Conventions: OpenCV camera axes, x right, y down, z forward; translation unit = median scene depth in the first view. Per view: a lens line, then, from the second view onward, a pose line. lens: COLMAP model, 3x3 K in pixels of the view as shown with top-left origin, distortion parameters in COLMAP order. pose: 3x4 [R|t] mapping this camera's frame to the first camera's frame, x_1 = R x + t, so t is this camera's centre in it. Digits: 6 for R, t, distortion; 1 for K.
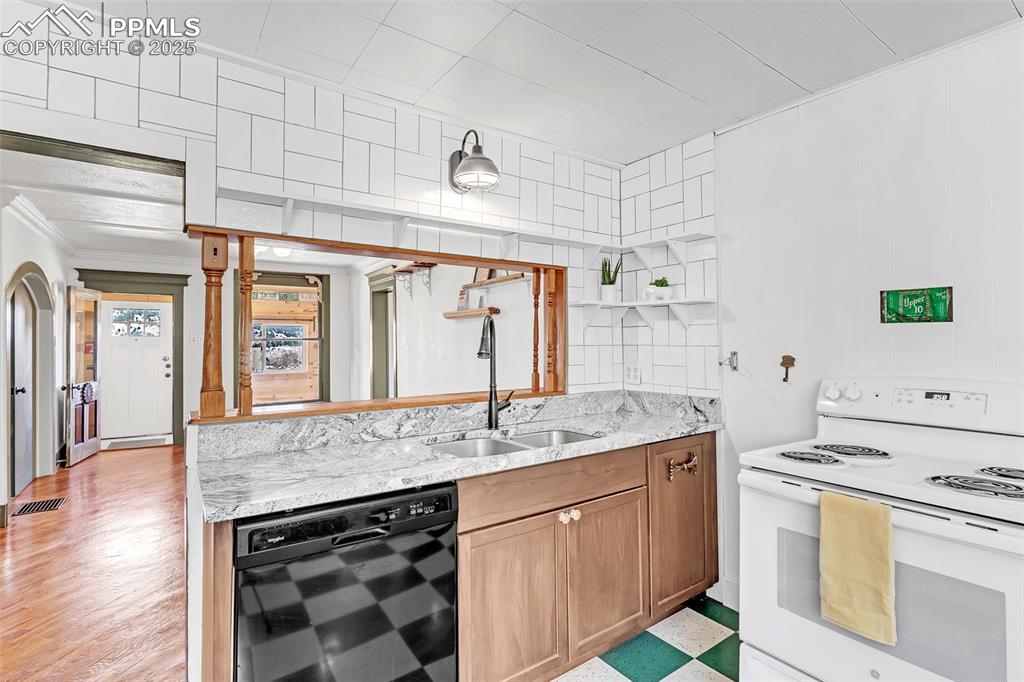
lens RADIAL K [[455.6, 0, 512.0], [0, 455.6, 336.3], [0, 0, 1]] dist [-0.006821, -0.000201]
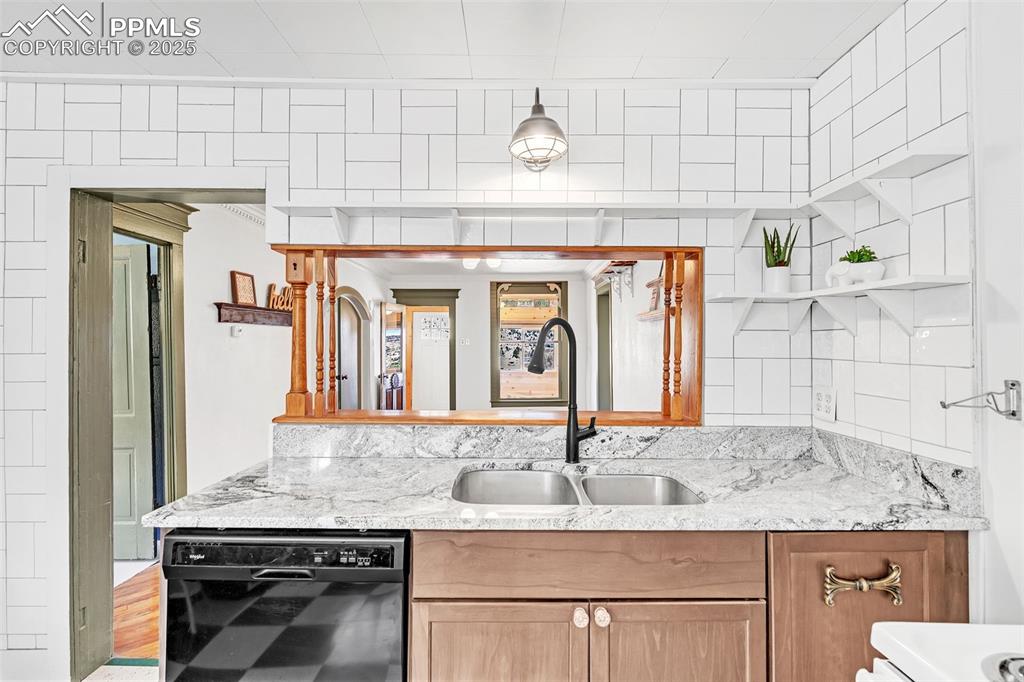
lens RADIAL K [[445.2, 0, 512.5], [0, 445.2, 342.7], [0, 0, 1]] dist [-0.003911, 0.000227]
pose [[0.838386, 0.006629, -0.545037, 0.289315], [-0.001156, 0.999945, 0.010384, -0.011122], [0.545076, -0.008076, 0.838348, 0.296362]]
